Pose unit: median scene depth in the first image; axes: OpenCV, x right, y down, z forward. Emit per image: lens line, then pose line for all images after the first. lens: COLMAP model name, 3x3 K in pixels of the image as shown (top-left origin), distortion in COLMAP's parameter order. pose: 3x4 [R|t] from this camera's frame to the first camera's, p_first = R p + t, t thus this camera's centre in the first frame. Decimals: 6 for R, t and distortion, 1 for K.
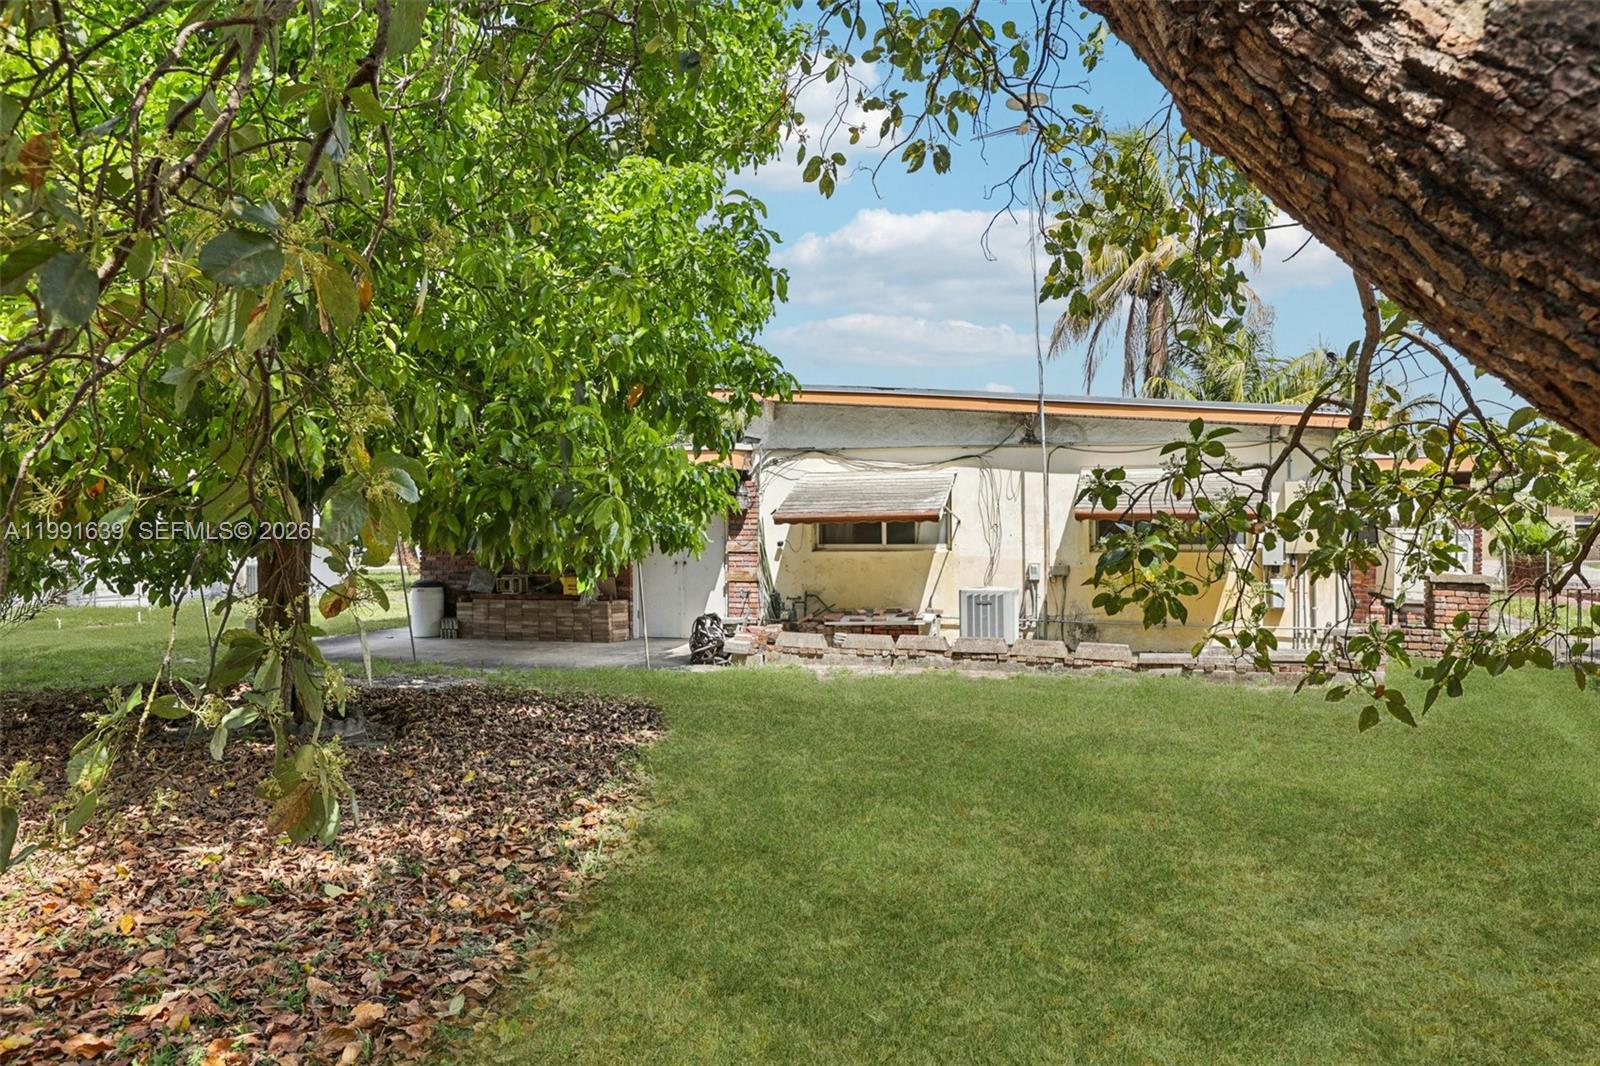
lens RADIAL K [[1107.2, 0, 812.4], [0, 1107.2, 523.5], [0, 0, 1]] dist [-0.001977, -0.000068]
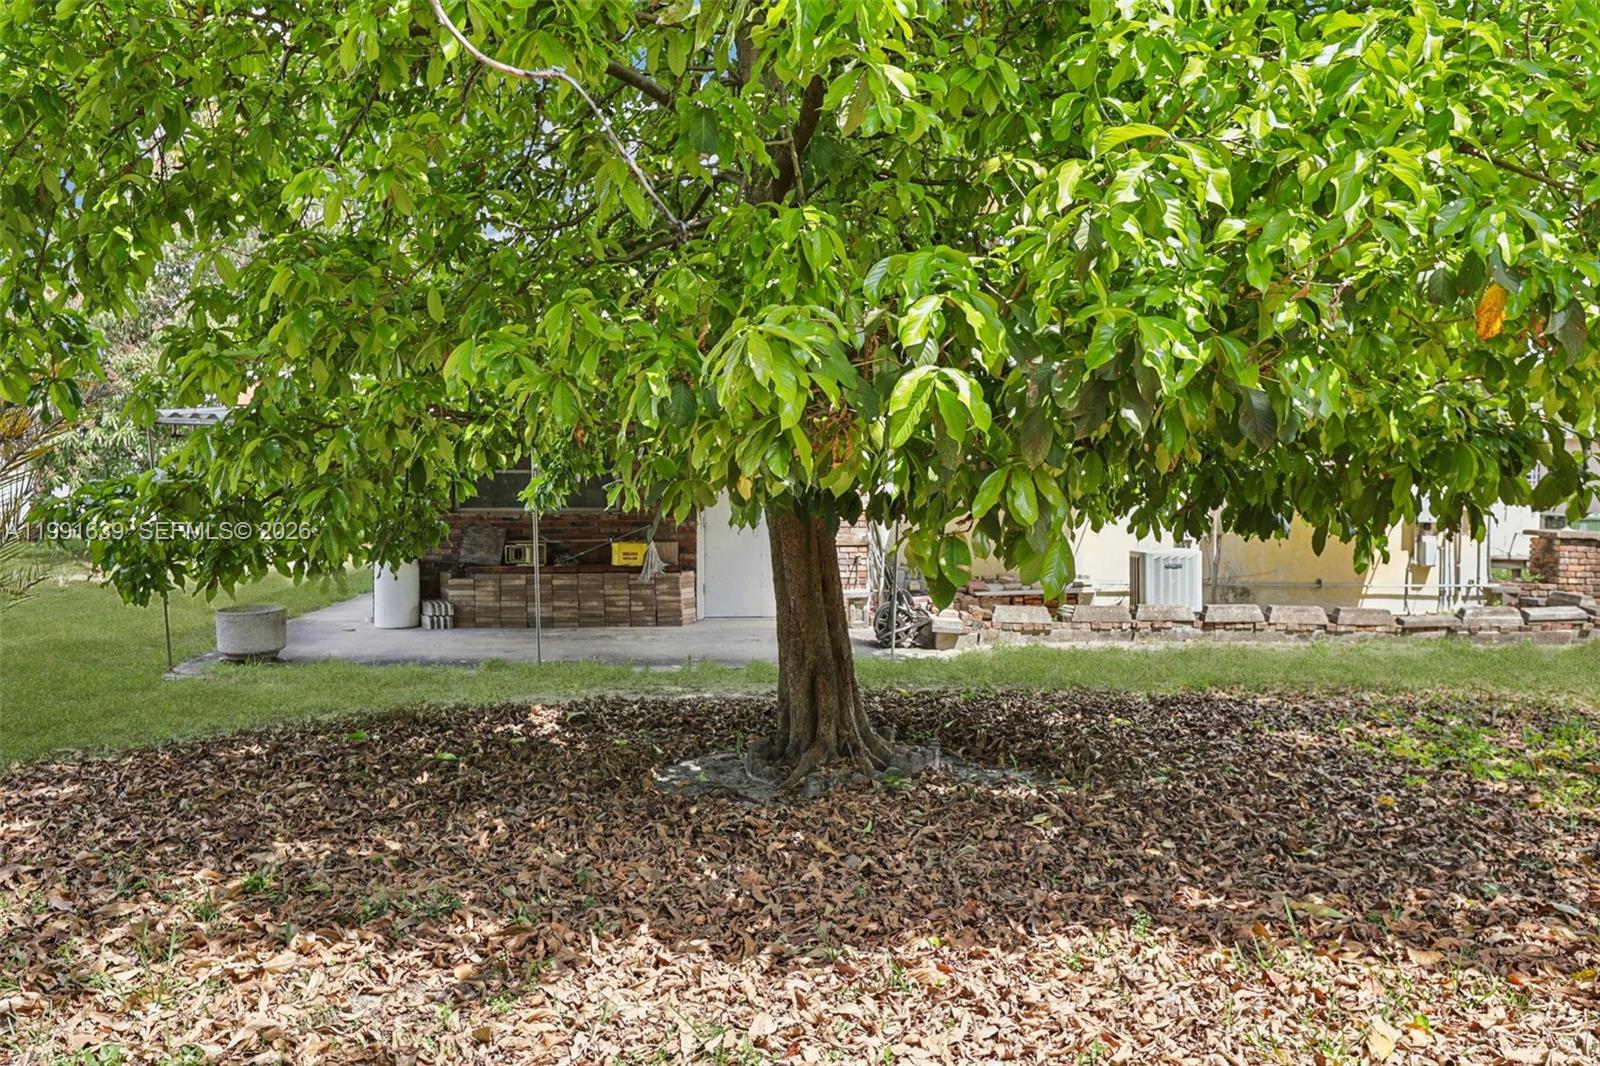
lens RADIAL K [[1268.5, 0, 811.7], [0, 1268.5, 524.0], [0, 0, 1]] dist [0.013747, -0.007925]
pose [[0.927590, -0.005709, 0.373557, -0.501908], [-0.008255, 0.999326, 0.035770, 0.004161], [-0.373509, -0.036264, 0.926917, 0.169106]]
